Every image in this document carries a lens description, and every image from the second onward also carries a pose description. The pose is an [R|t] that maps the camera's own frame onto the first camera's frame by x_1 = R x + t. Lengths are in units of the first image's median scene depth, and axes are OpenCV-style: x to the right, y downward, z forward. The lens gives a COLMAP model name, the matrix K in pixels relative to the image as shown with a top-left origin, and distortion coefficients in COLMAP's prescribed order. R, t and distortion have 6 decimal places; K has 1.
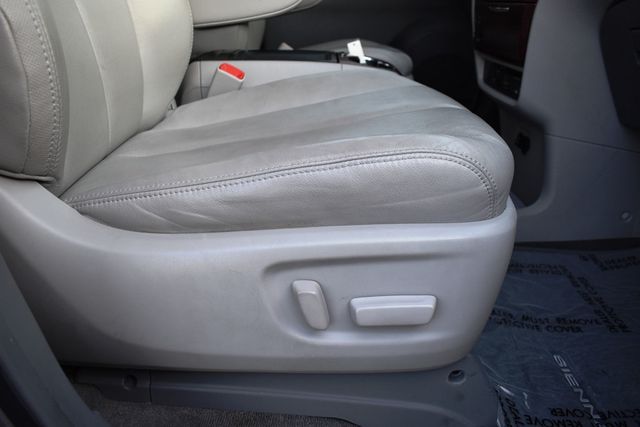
lens RADIAL K [[496.7, 0, 320.0], [0, 496.7, 213.5], [0, 0, 1]] dist [-0.097337, 0.009960]
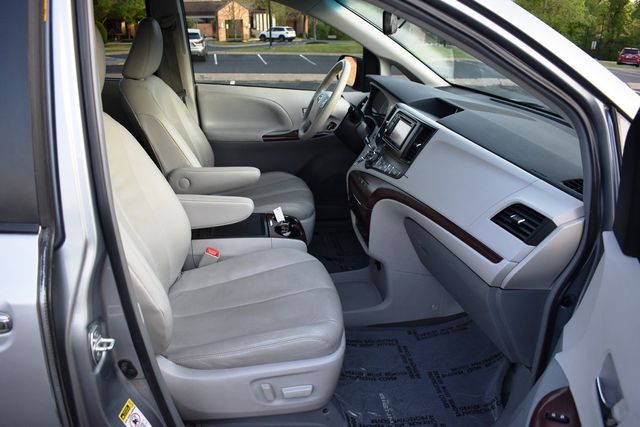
lens RADIAL K [[496.7, 0, 320.0], [0, 496.7, 213.5], [0, 0, 1]] dist [-0.097337, 0.009960]
pose [[0.988921, -0.042241, 0.142303, -0.065191], [0.044828, 0.998882, -0.015020, -0.667369], [-0.141509, 0.021232, 0.989709, -1.558498]]
